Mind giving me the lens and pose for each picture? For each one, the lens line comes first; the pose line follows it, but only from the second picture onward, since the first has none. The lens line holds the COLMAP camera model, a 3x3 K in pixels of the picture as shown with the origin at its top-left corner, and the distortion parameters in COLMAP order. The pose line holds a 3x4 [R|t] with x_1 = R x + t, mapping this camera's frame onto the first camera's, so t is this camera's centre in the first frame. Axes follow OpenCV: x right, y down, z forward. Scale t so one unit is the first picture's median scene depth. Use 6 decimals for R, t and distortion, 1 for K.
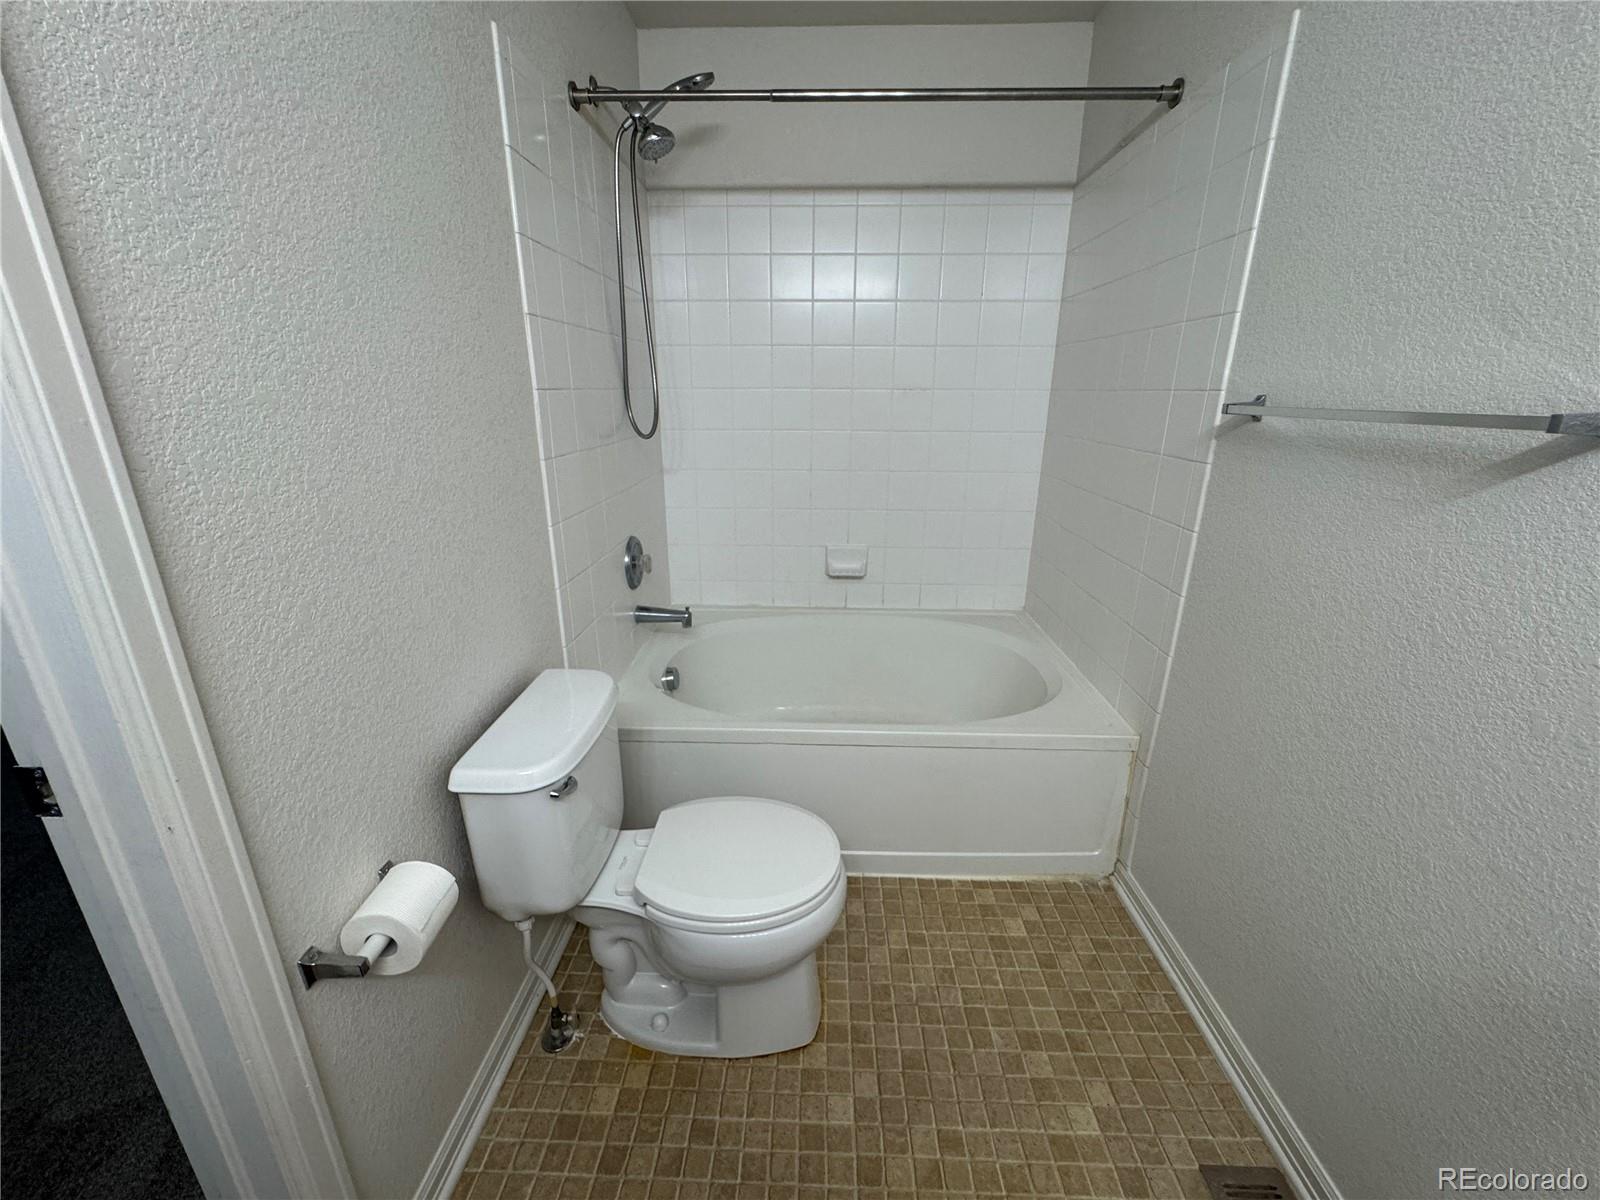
lens RADIAL K [[649.8, 0, 858.5], [0, 649.8, 600.4], [0, 0, 1]] dist [-0.002249, 0.000364]
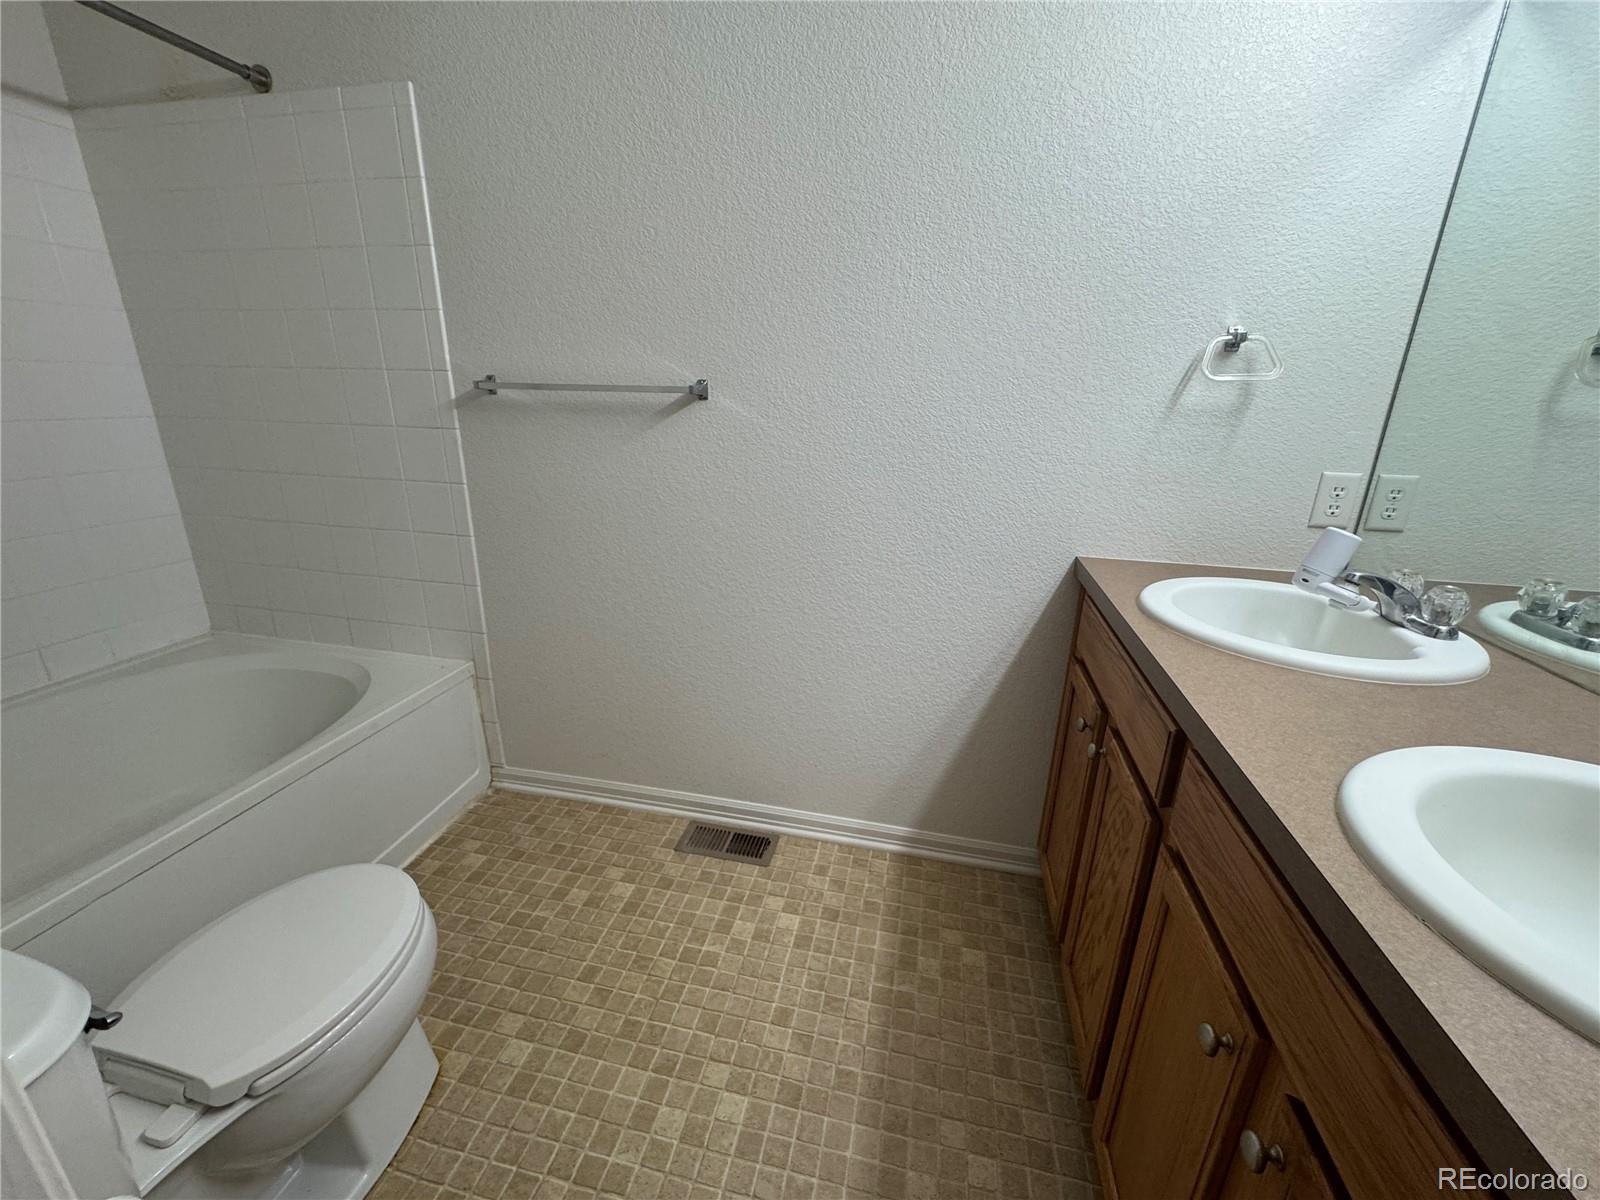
lens RADIAL K [[649.8, 0, 784.3], [0, 649.8, 600.2], [0, 0, 1]] dist [-0.002249, 0.000364]
pose [[0.194477, -0.299746, 0.933987, -0.649949], [0.284273, 0.928527, 0.238801, -0.021299], [-0.938812, 0.219066, 0.265787, 0.139997]]
